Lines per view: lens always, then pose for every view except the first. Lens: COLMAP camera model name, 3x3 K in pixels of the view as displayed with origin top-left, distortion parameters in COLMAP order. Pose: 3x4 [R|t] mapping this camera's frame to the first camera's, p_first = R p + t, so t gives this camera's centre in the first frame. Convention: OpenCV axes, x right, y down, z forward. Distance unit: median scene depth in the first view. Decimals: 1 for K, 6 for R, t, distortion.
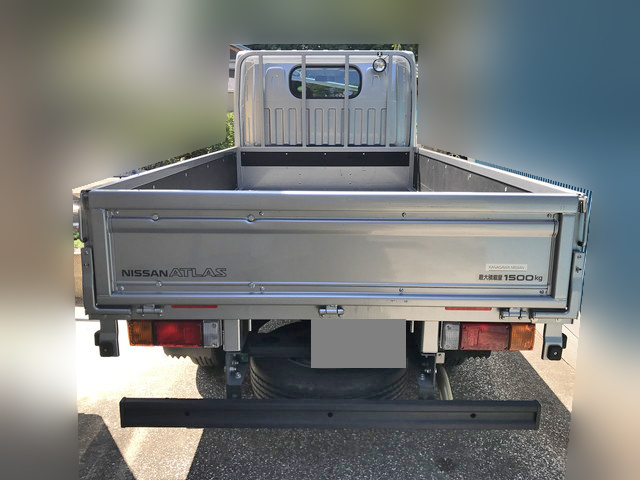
lens RADIAL K [[521.5, 0, 320.0], [0, 521.5, 240.0], [0, 0, 1]] dist [0.057844, -0.074977]
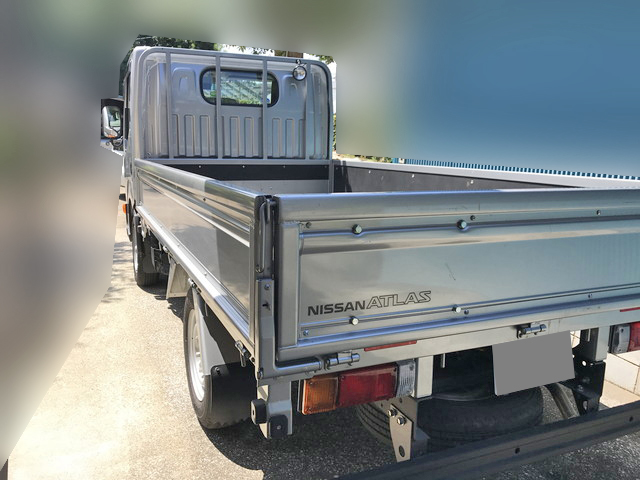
lens RADIAL K [[527.3, 0, 318.7], [0, 527.3, 238.9], [0, 0, 1]] dist [-0.006549, 0.008914]
pose [[0.914315, -0.055695, 0.401156, -0.245920], [0.074217, 0.996767, -0.030767, -0.004194], [-0.398146, 0.057903, 0.915493, 0.129806]]
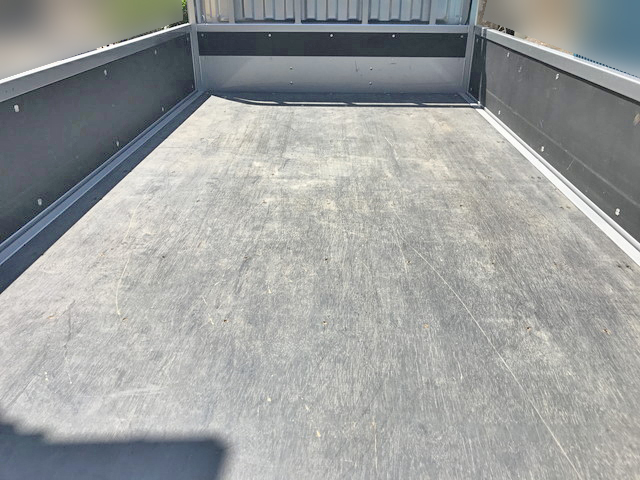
lens RADIAL K [[523.2, 0, 320.6], [0, 523.2, 235.3], [0, 0, 1]] dist [0.039395, -0.059093]
pose [[0.999707, 0.013312, -0.020234, 0.012961], [-0.008254, 0.972659, 0.232092, -0.080130], [0.022770, -0.231857, 0.972483, 0.337985]]
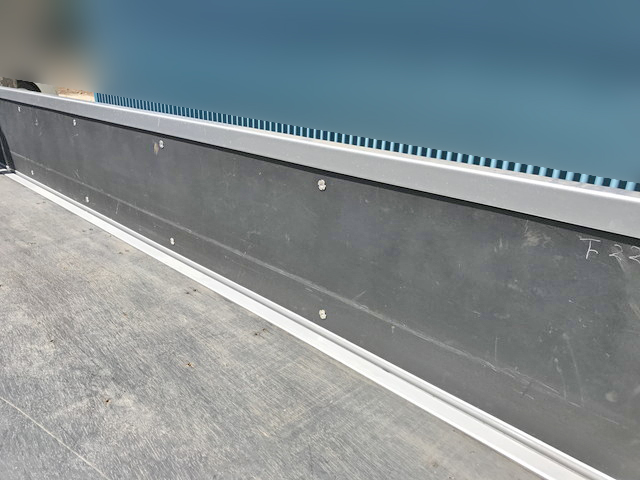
lens RADIAL K [[521.5, 0, 320.0], [0, 521.5, 240.0], [0, 0, 1]] dist [0.057844, -0.074977]
pose [[0.720748, -0.253938, 0.645010, 0.047809], [0.169242, 0.966790, 0.191507, -0.067164], [-0.672220, -0.028866, 0.739788, 0.364946]]
